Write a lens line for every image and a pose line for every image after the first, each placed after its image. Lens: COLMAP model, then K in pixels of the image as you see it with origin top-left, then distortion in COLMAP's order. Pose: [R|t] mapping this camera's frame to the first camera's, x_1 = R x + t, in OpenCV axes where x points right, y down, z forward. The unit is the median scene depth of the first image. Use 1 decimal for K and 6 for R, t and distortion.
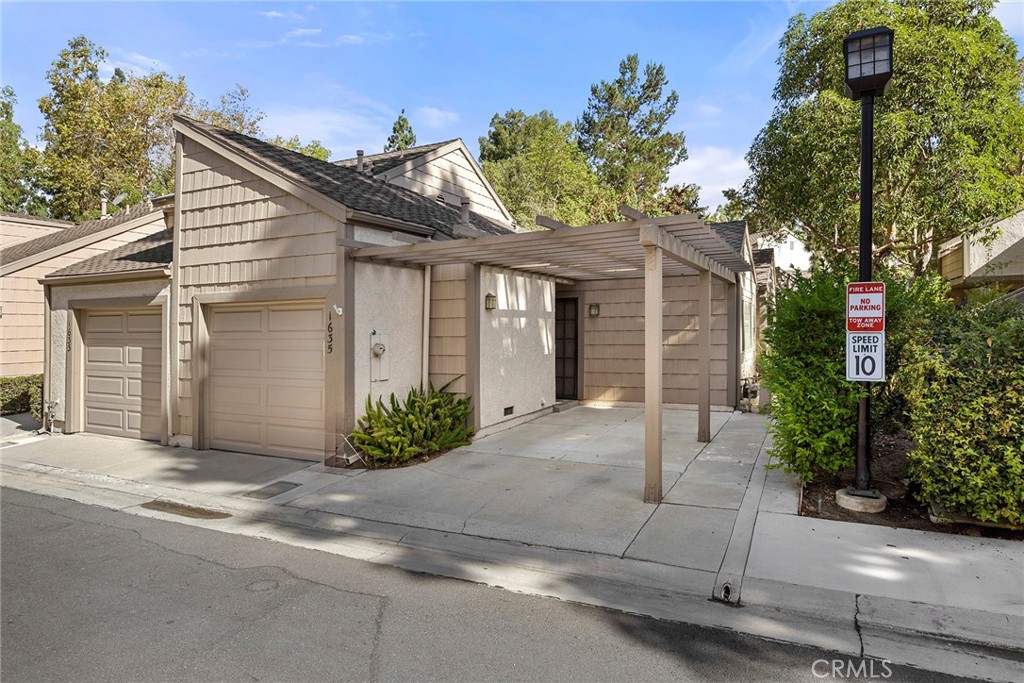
lens RADIAL K [[595.4, 0, 511.7], [0, 595.4, 325.1], [0, 0, 1]] dist [-0.004563, 0.000346]
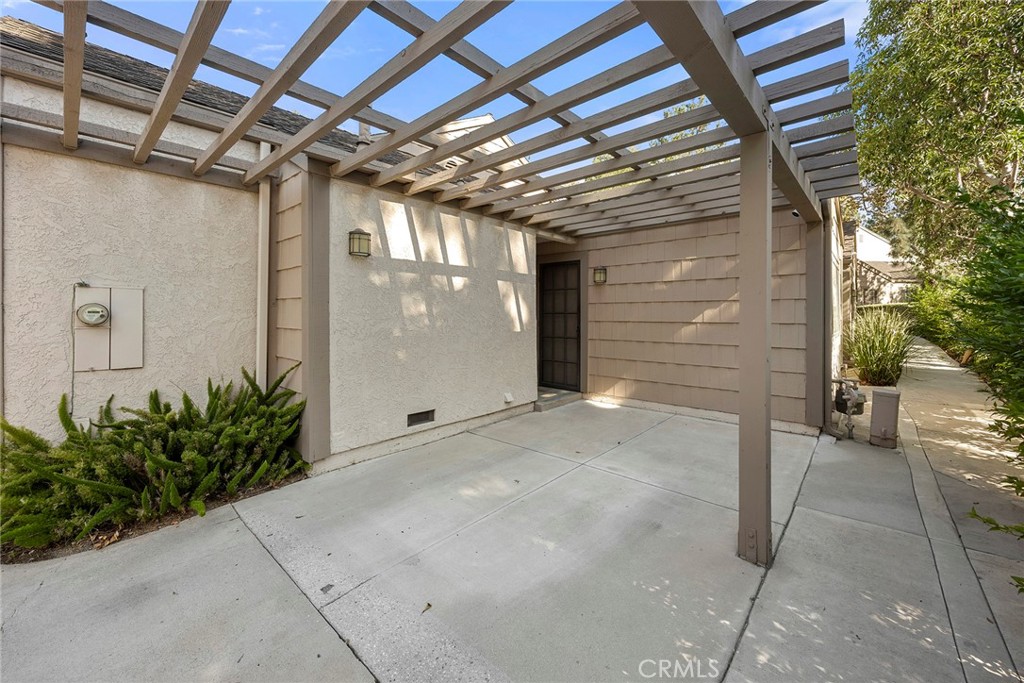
lens RADIAL K [[398.9, 0, 512.4], [0, 398.9, 303.0], [0, 0, 1]] dist [0.000225, 0.000042]
pose [[0.965997, 0.005130, -0.258502, 0.208149], [-0.010854, 0.999726, -0.020720, 0.027679], [0.258325, 0.022821, 0.965788, 0.617515]]
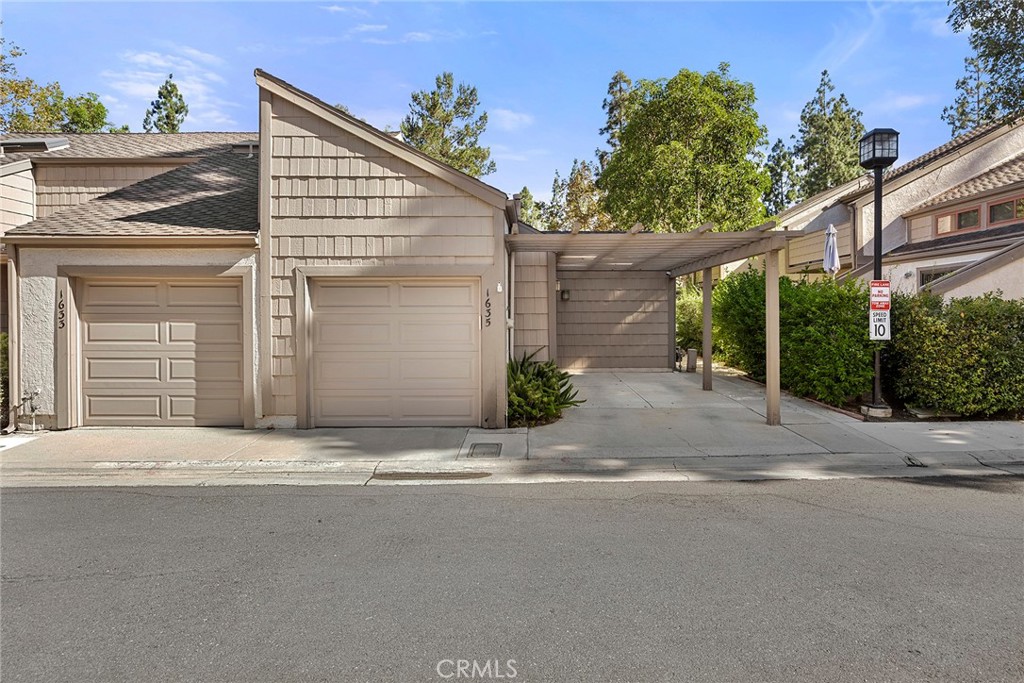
lens RADIAL K [[543.4, 0, 512.4], [0, 543.4, 317.5], [0, 0, 1]] dist [-0.004976, -0.001457]
pose [[0.888924, 0.007054, 0.458000, -0.609494], [-0.010808, 0.999926, 0.005576, 0.020598], [-0.457927, -0.009906, 0.888935, 0.070147]]
